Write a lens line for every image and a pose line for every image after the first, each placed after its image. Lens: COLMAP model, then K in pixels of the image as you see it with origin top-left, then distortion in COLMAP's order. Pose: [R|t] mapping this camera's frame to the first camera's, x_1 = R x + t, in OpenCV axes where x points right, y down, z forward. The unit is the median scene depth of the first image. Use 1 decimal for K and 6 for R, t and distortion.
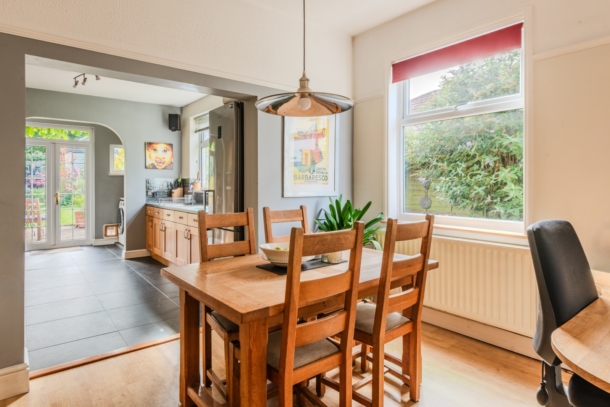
lens RADIAL K [[353.5, 0, 313.9], [0, 353.5, 189.9], [0, 0, 1]] dist [0.004884, 0.000098]
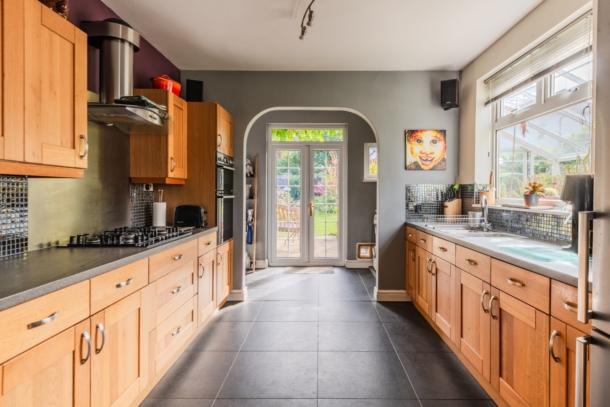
lens RADIAL K [[353.5, 0, 313.9], [0, 353.5, 189.9], [0, 0, 1]] dist [0.004884, 0.000098]
pose [[0.766973, -0.001527, -0.641678, -0.175479], [-0.013157, 0.999750, -0.018105, -0.007789], [0.641545, 0.022329, 0.766760, 0.368188]]
